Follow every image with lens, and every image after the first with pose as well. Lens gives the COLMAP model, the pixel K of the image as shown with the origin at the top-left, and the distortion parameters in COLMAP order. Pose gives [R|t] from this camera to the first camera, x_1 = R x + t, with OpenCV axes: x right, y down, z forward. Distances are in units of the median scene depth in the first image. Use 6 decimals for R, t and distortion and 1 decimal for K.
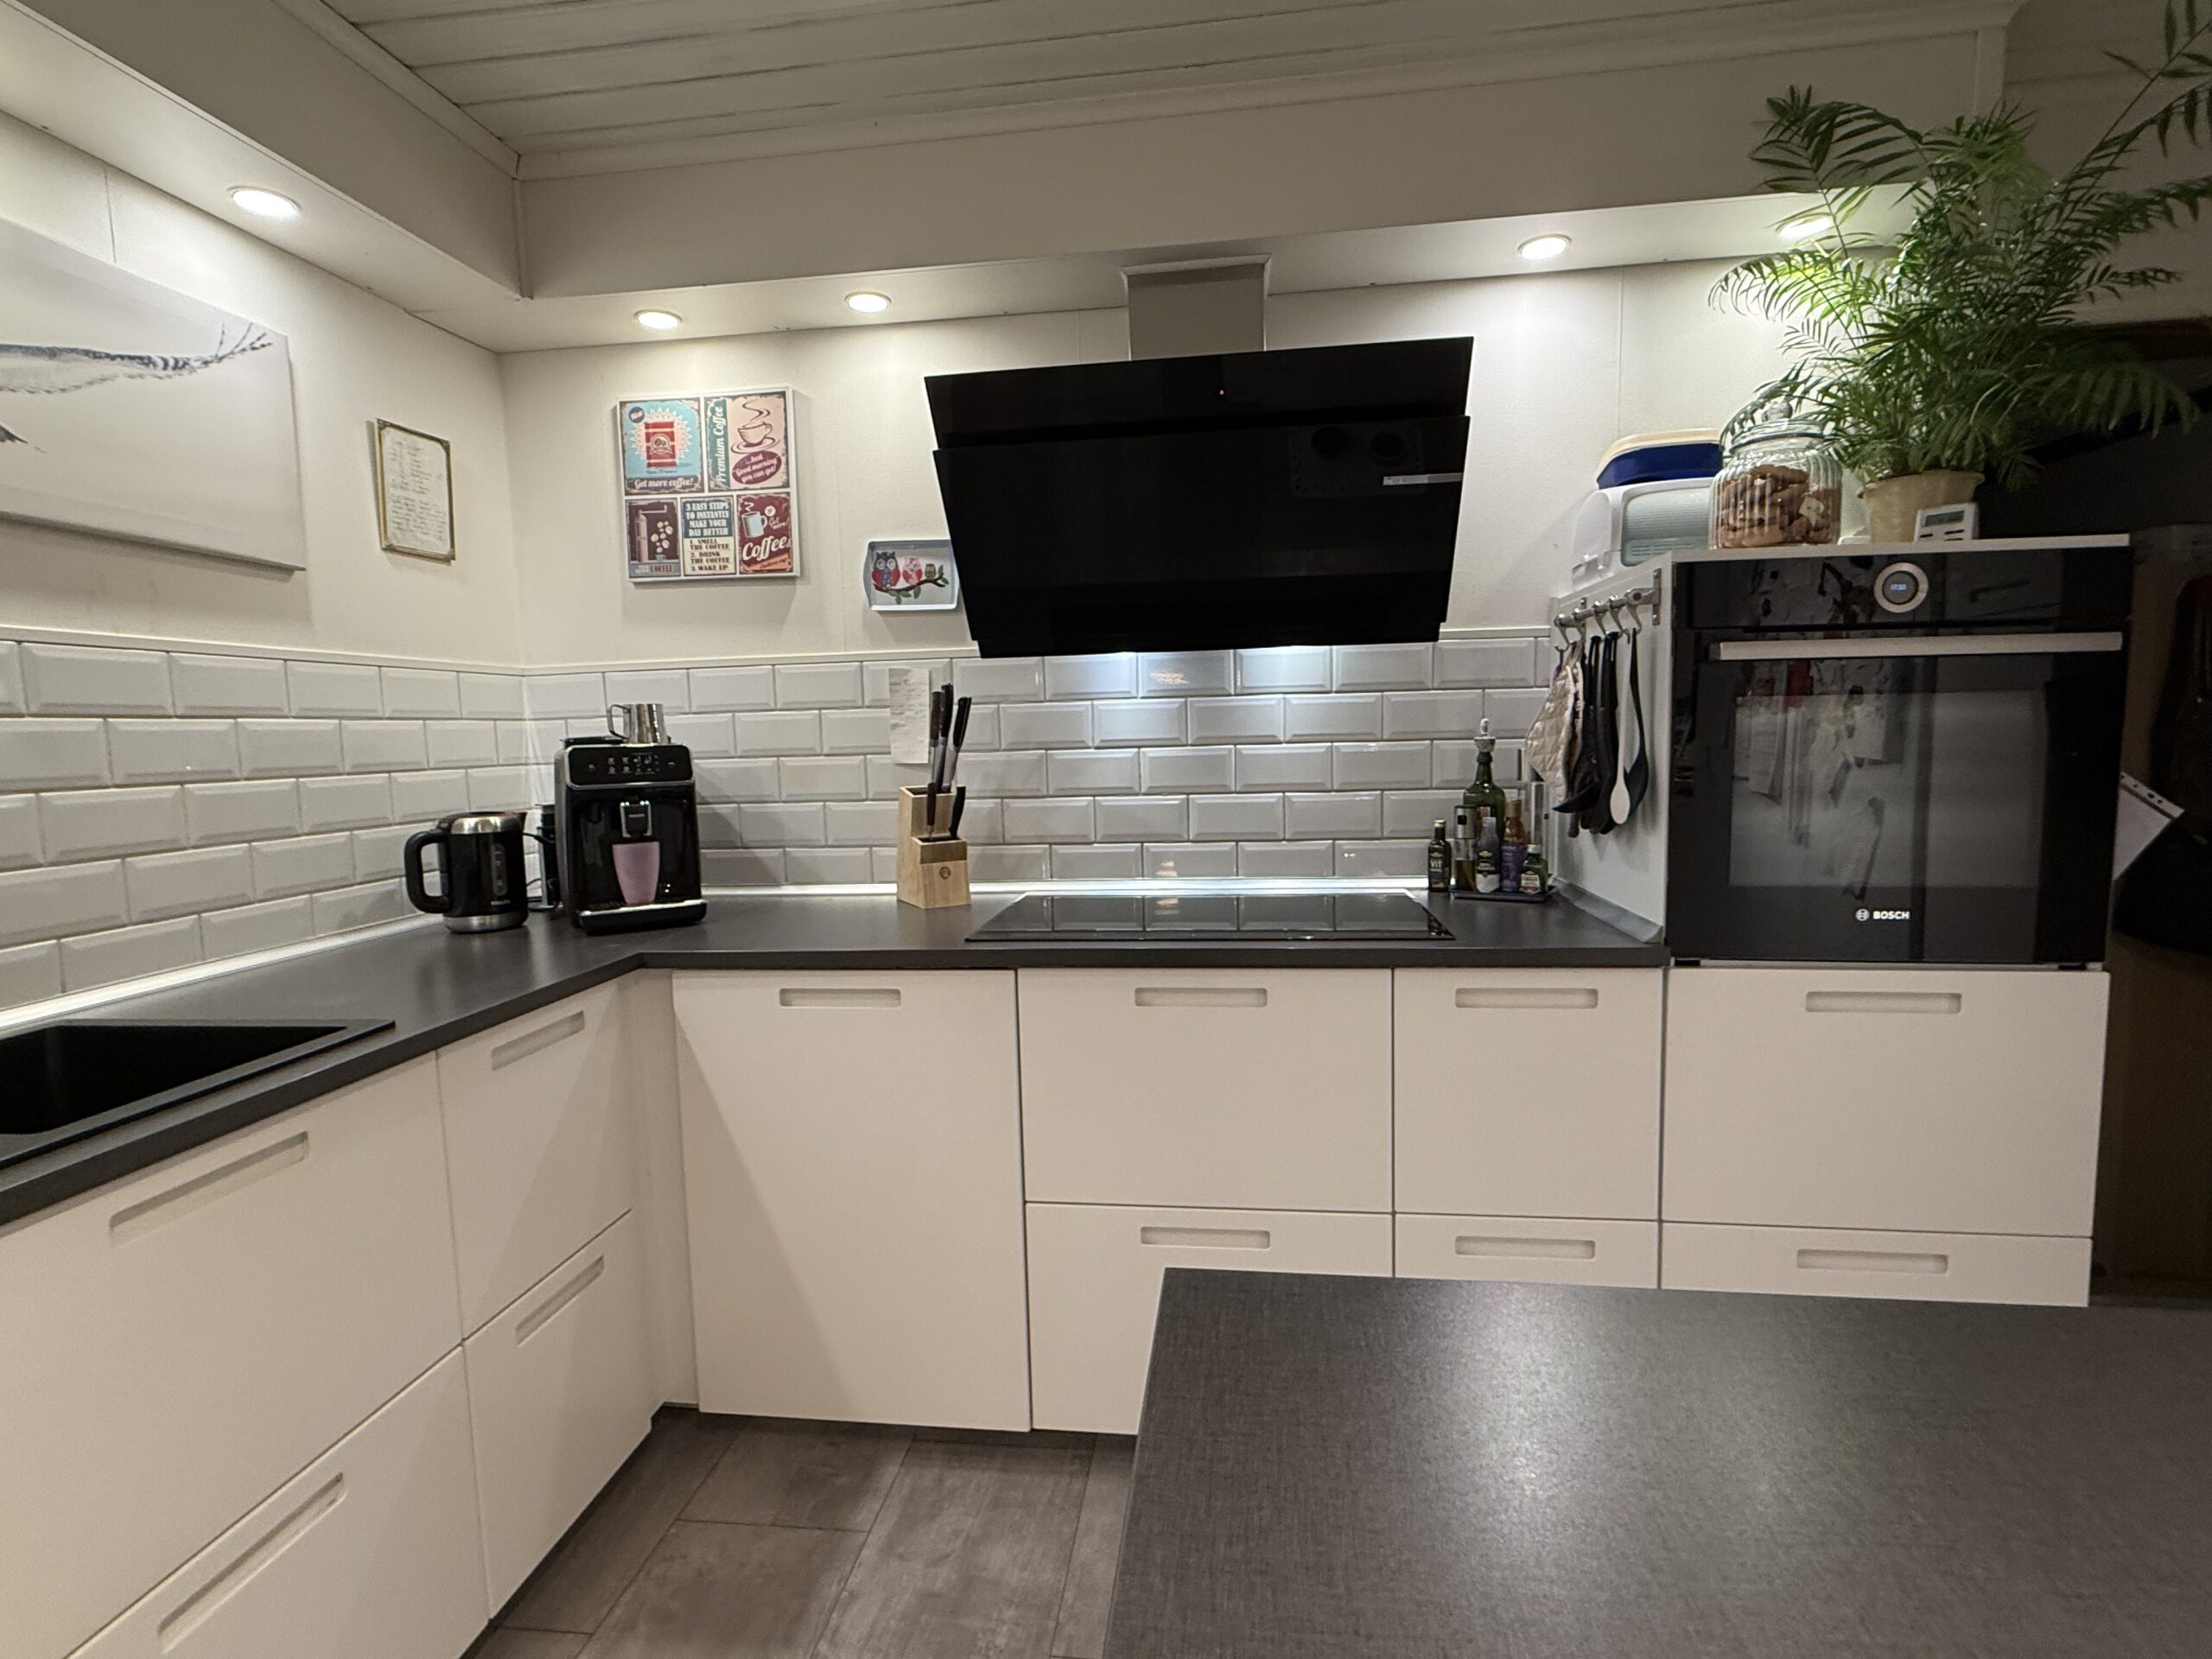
lens RADIAL K [[1049.2, 0, 1106.0], [0, 1049.2, 829.5], [0, 0, 1]] dist [-0.001387, -0.000249]
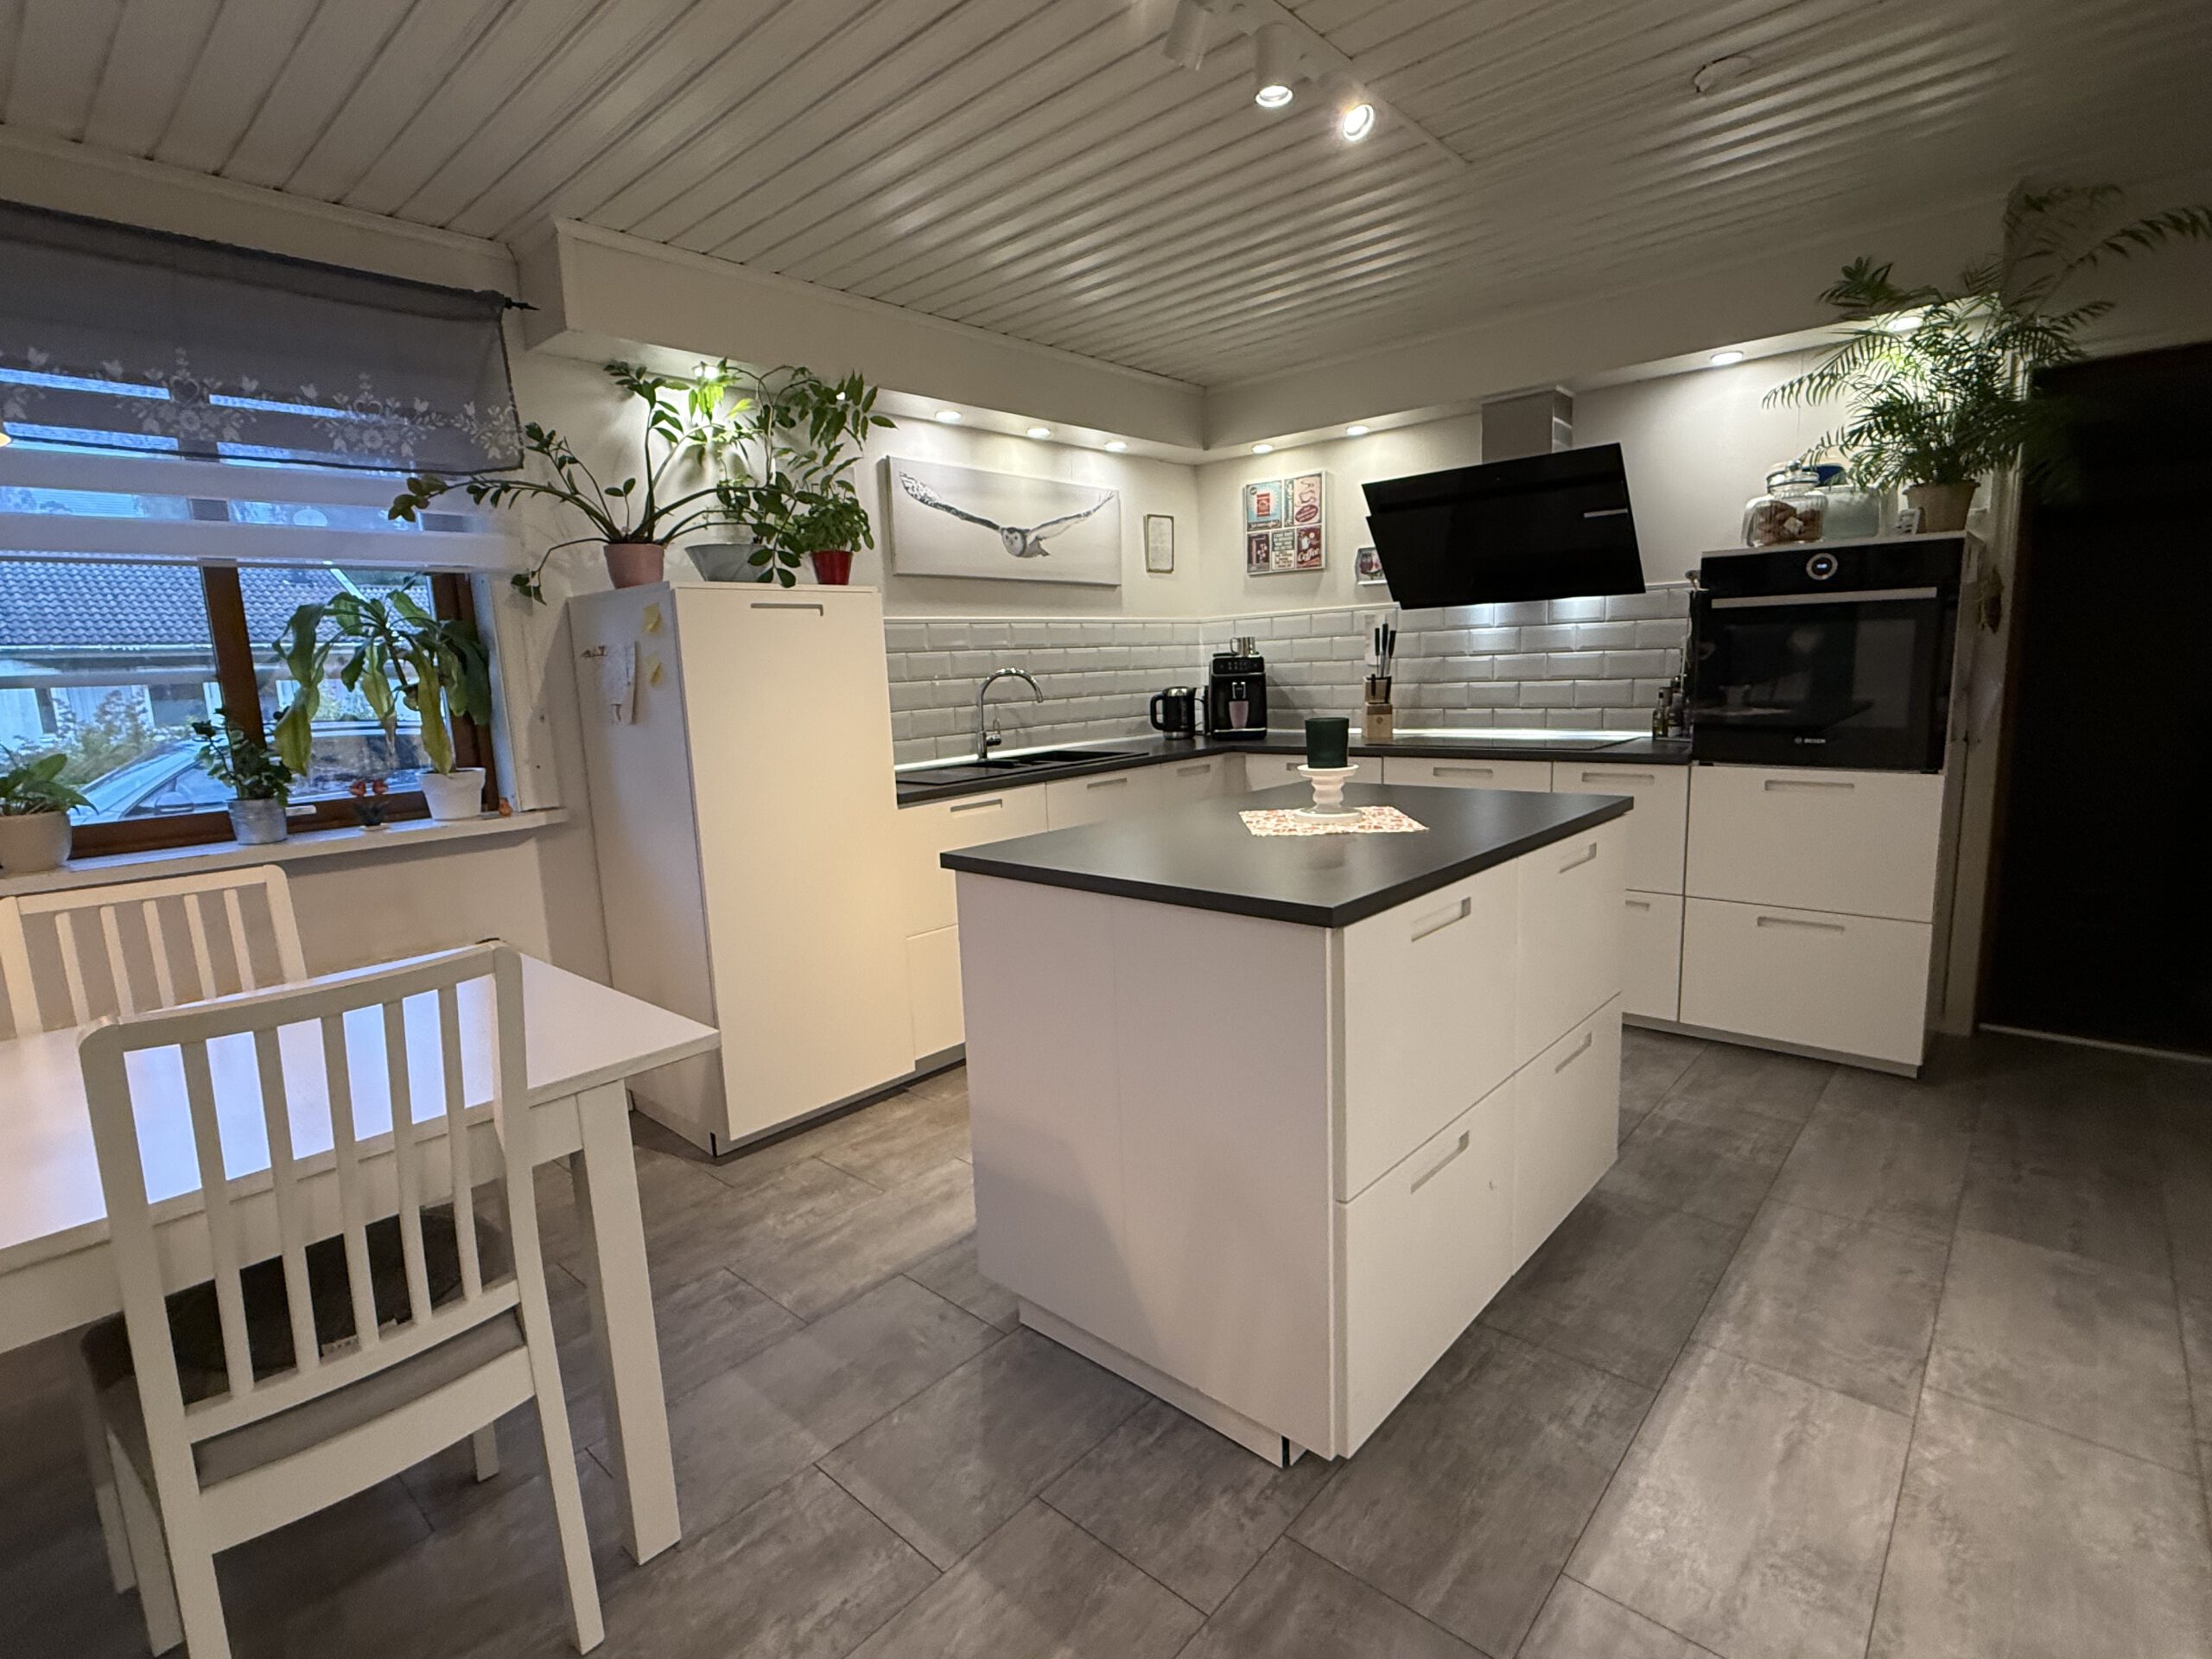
lens RADIAL K [[1049.2, 0, 1106.0], [0, 1049.2, 829.5], [0, 0, 1]] dist [-0.001387, -0.000249]
pose [[0.819163, 0.083222, -0.567492, 0.560359], [-0.034662, 0.994792, 0.095850, 0.073942], [0.572513, -0.058847, 0.817781, -0.918142]]
